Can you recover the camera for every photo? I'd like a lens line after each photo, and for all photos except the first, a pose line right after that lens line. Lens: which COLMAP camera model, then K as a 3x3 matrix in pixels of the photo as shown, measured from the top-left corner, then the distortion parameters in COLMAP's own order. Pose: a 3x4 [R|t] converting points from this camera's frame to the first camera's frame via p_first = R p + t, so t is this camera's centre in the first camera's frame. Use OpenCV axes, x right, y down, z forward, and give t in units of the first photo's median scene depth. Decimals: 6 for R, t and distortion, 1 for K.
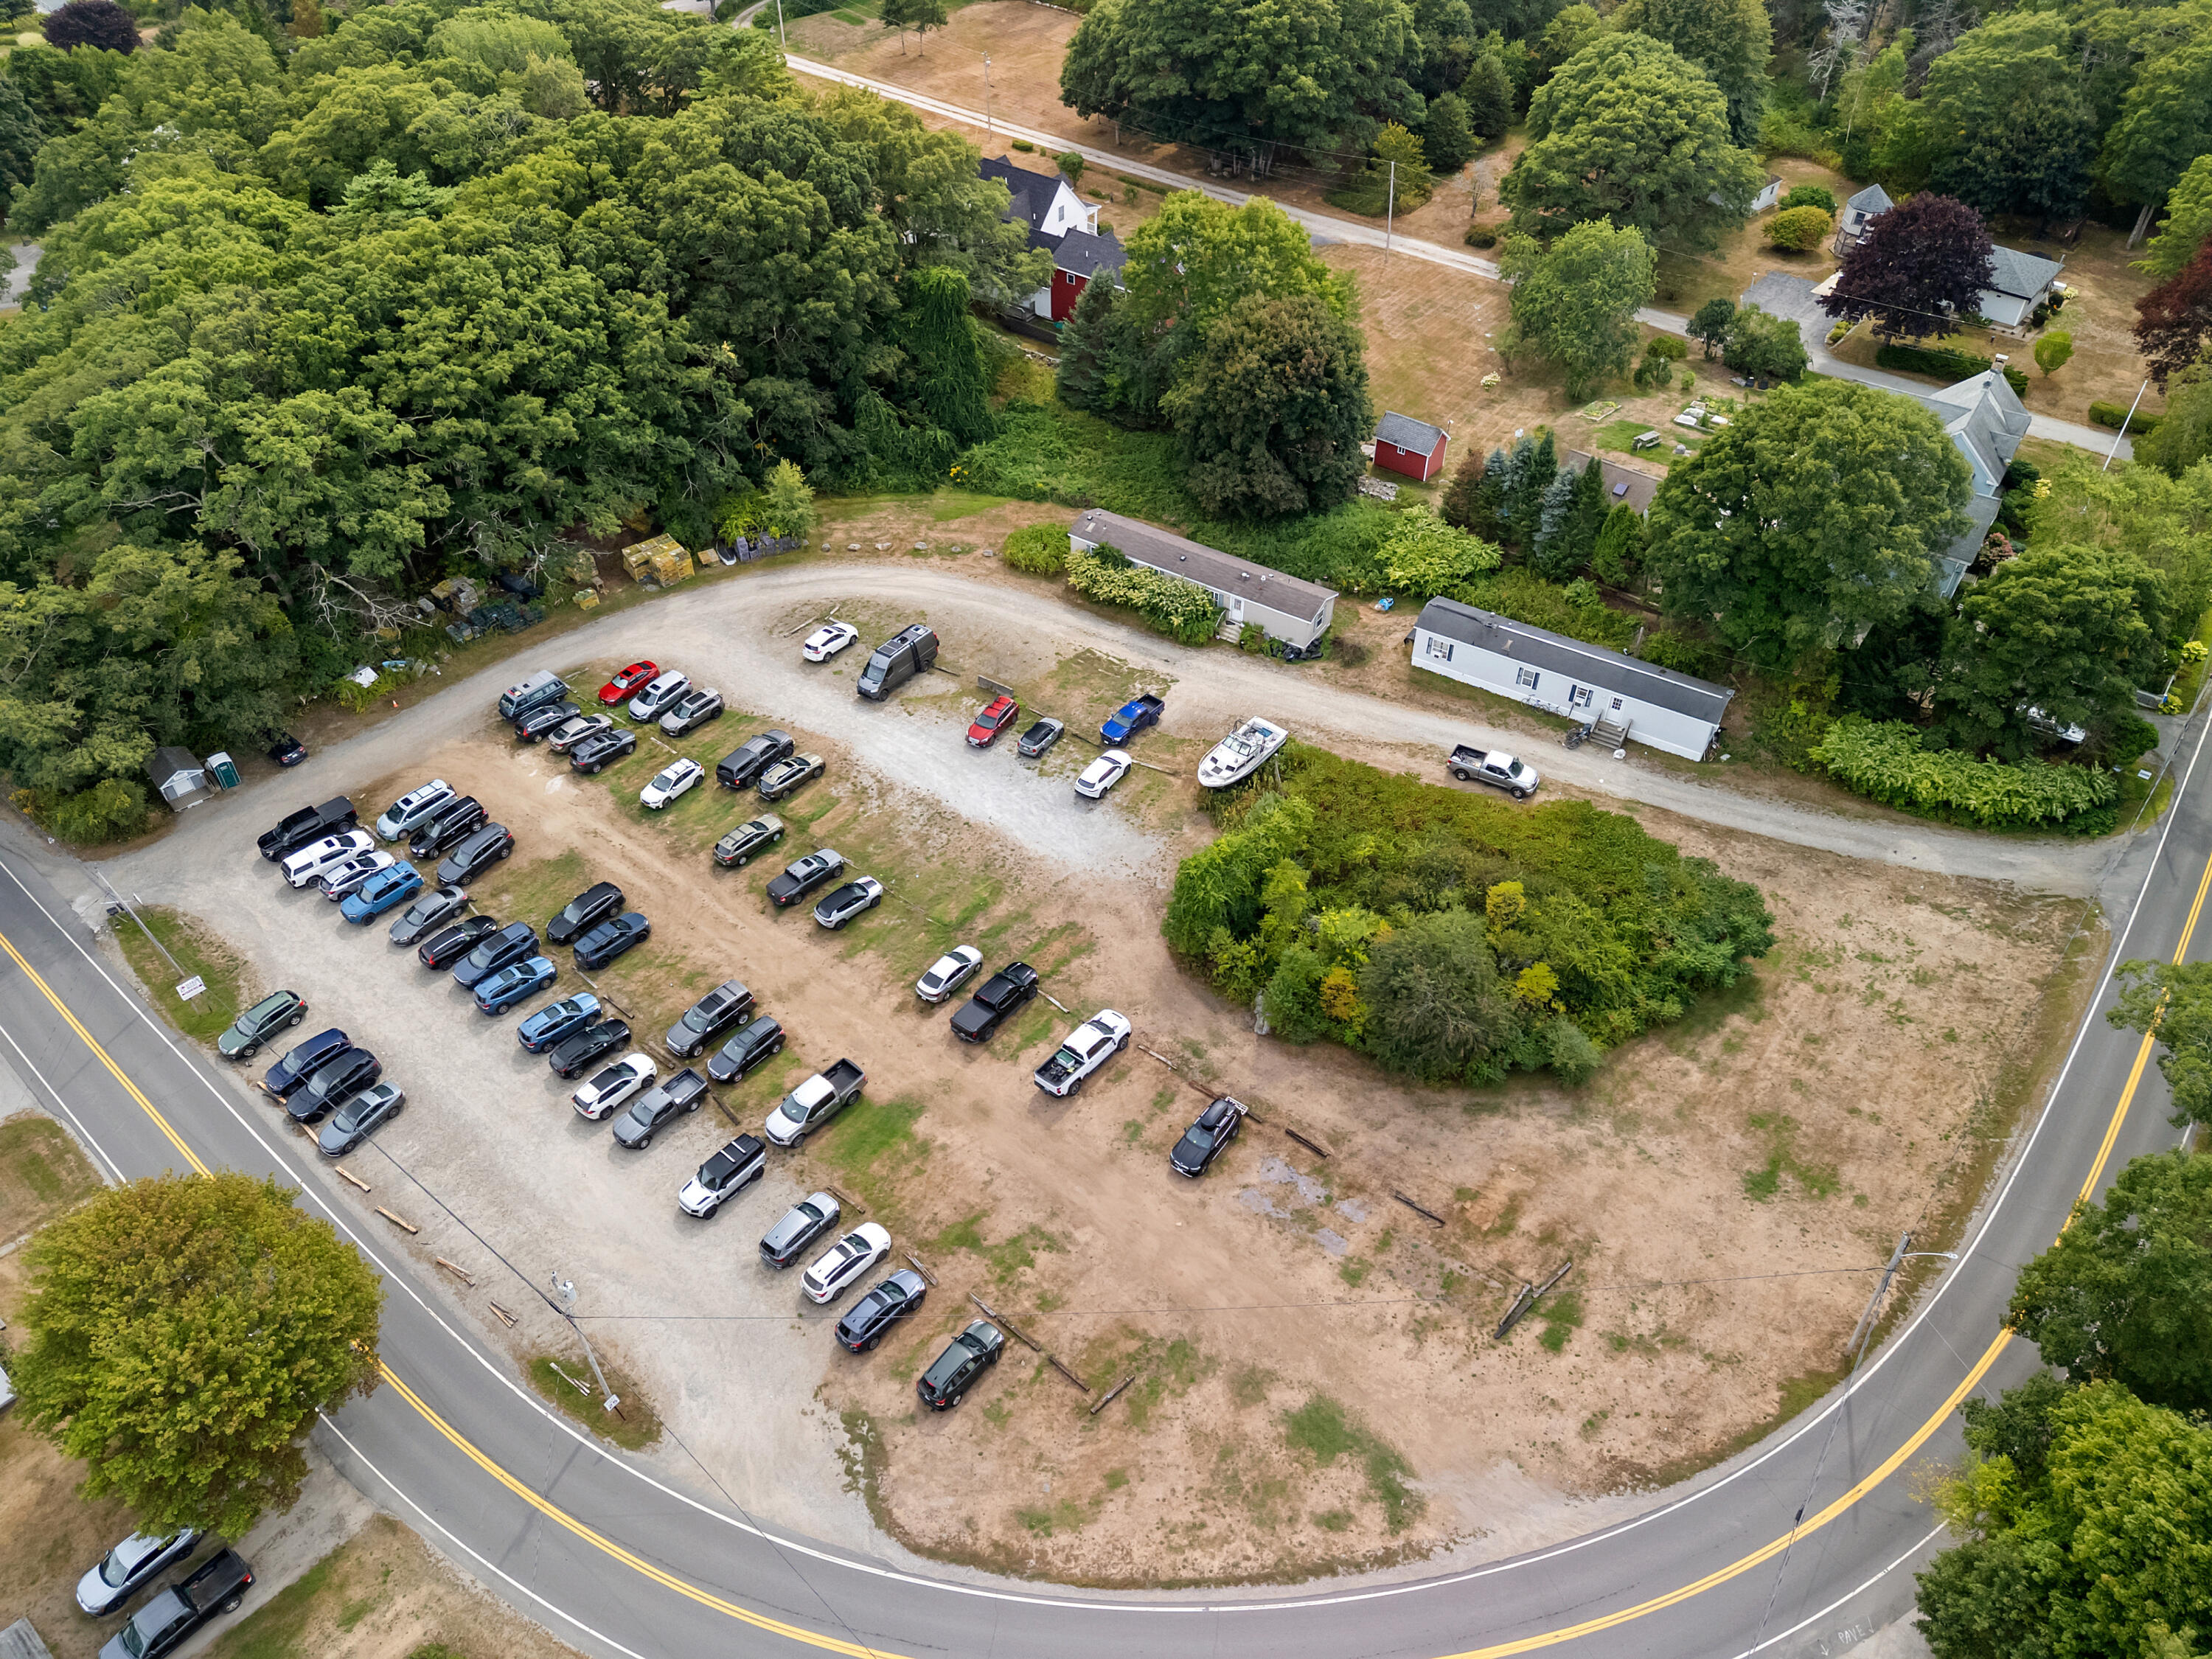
lens RADIAL K [[1566.5, 0, 1106.0], [0, 1566.5, 829.5], [0, 0, 1]] dist [0.066520, -0.051123]
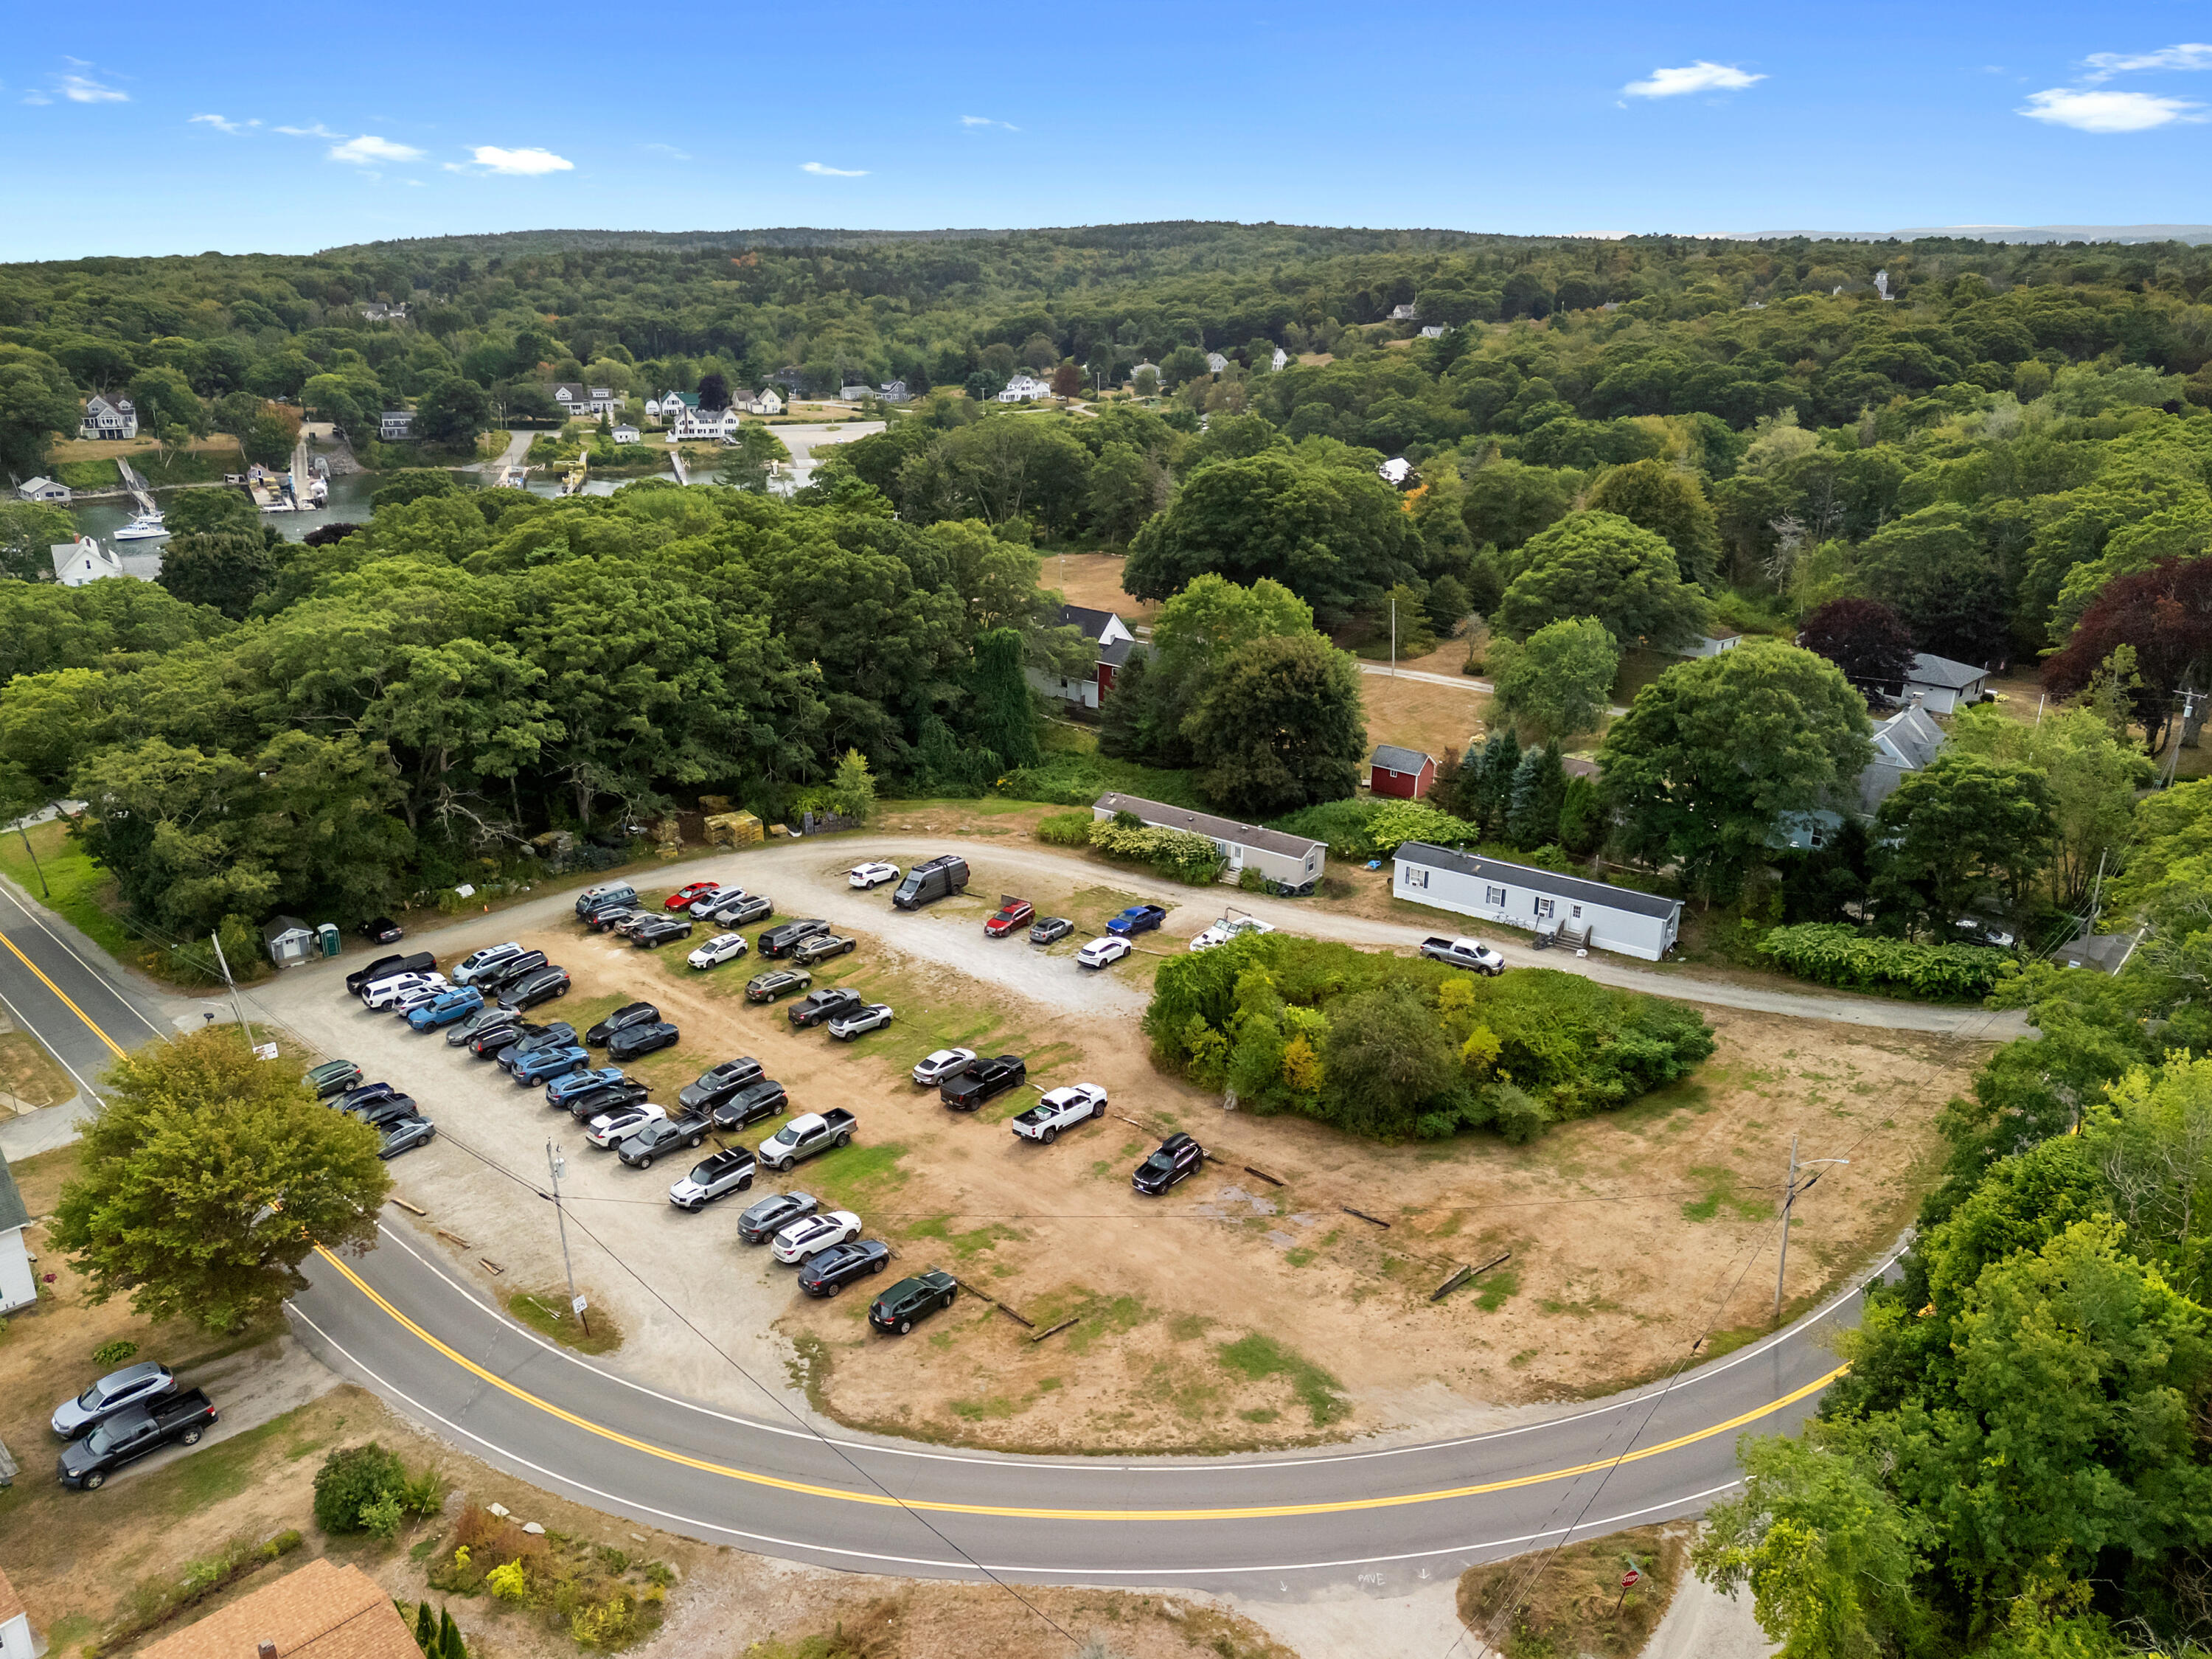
lens RADIAL K [[1569.6, 0, 1106.0], [0, 1569.6, 829.5], [0, 0, 1]] dist [0.080739, -0.076806]
pose [[0.998170, 0.021757, -0.056428, 0.065856], [-0.041257, 0.927192, -0.372308, 0.326865], [0.044219, 0.373955, 0.926392, -0.059166]]
